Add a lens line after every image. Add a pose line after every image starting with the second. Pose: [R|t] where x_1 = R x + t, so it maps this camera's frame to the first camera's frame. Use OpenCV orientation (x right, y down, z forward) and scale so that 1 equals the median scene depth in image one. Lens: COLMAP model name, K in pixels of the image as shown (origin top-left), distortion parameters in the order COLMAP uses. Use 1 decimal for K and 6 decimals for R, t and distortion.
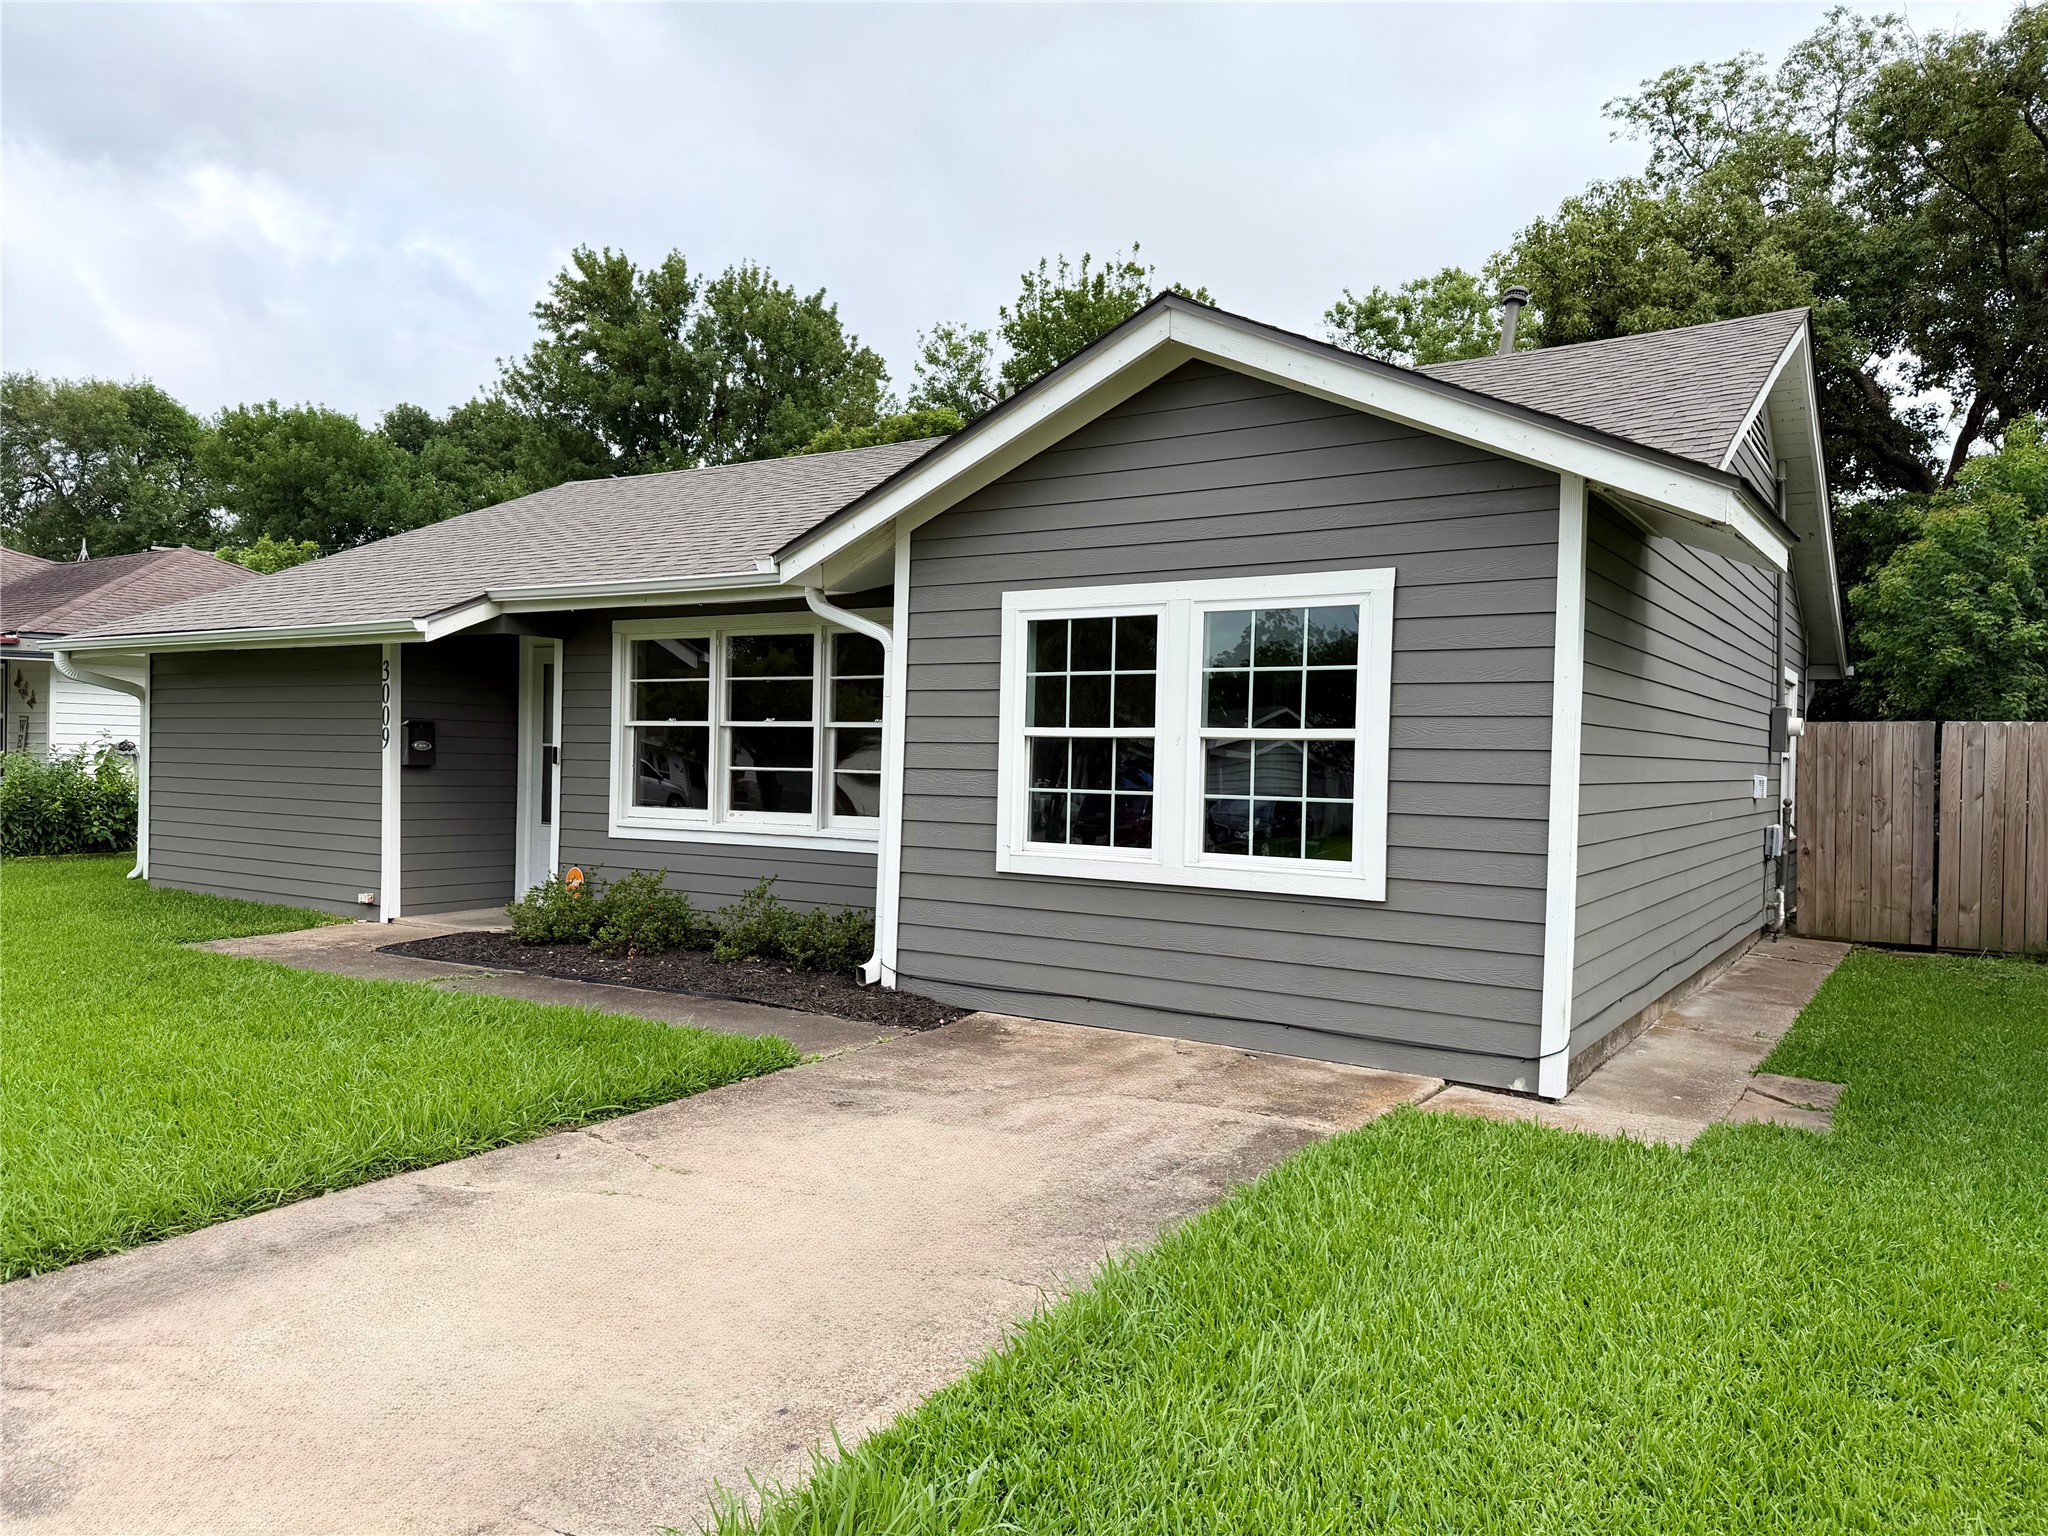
lens RADIAL K [[1446.2, 0, 1024.7], [0, 1446.2, 772.7], [0, 0, 1]] dist [0.047045, -0.046897]
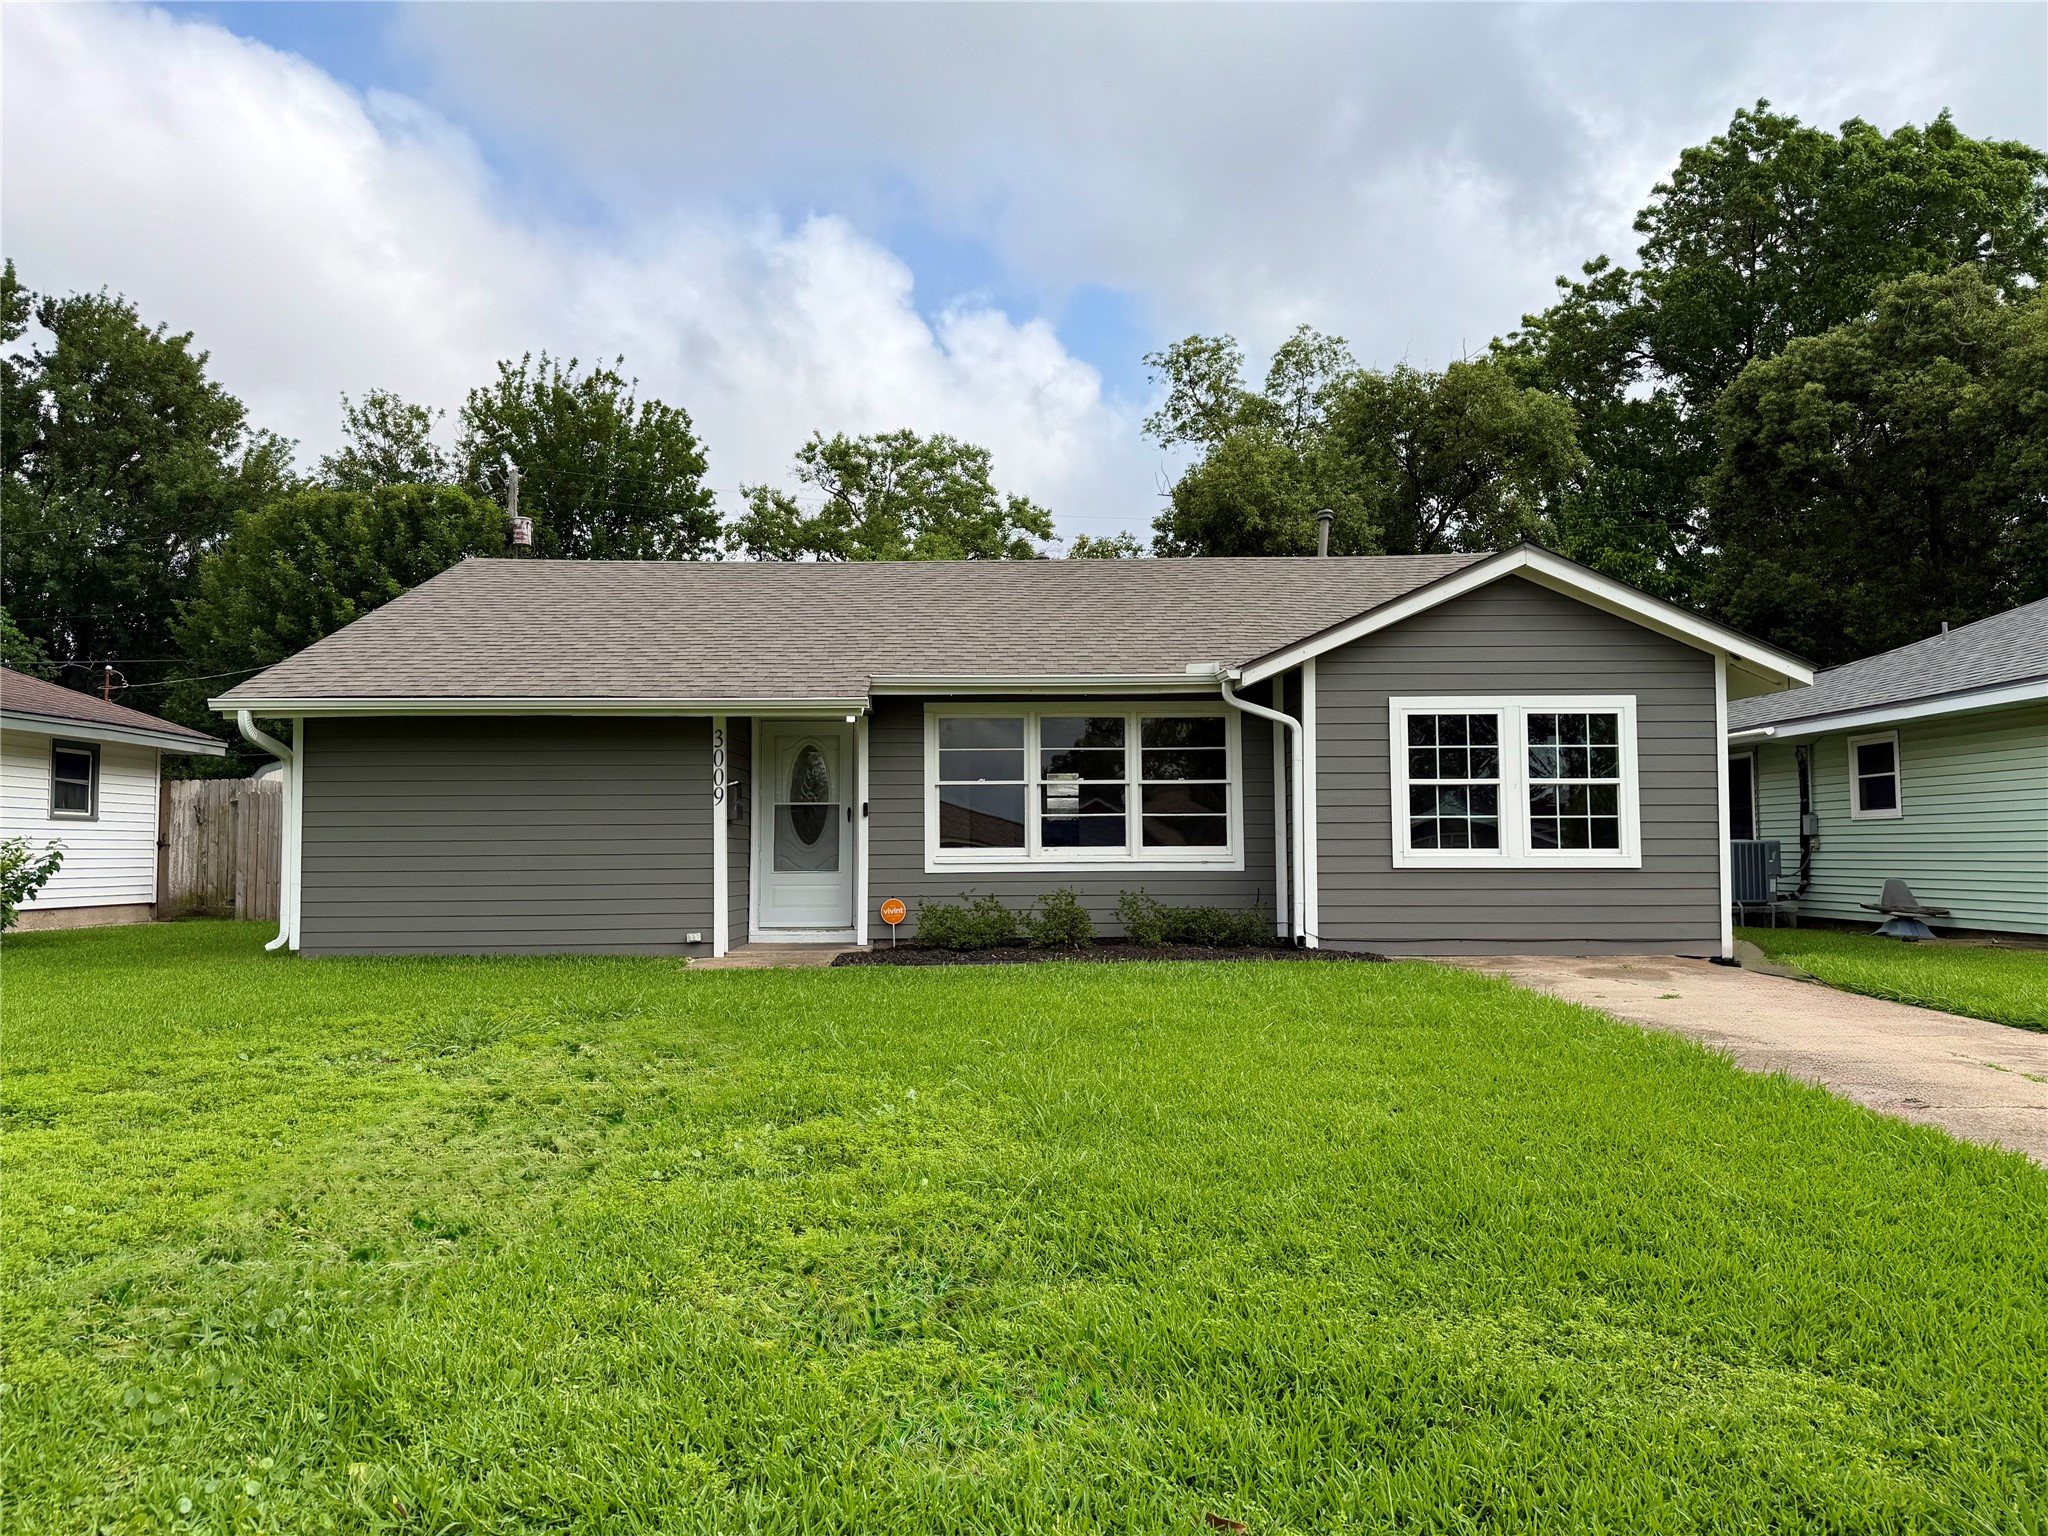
lens RADIAL K [[1446.2, 0, 1020.1], [0, 1446.2, 769.8], [0, 0, 1]] dist [0.047045, -0.046897]
pose [[0.826458, 0.010671, 0.562897, -1.049201], [0.027210, 0.997895, -0.058869, 0.034958], [-0.562341, 0.063969, 0.824428, -0.093095]]
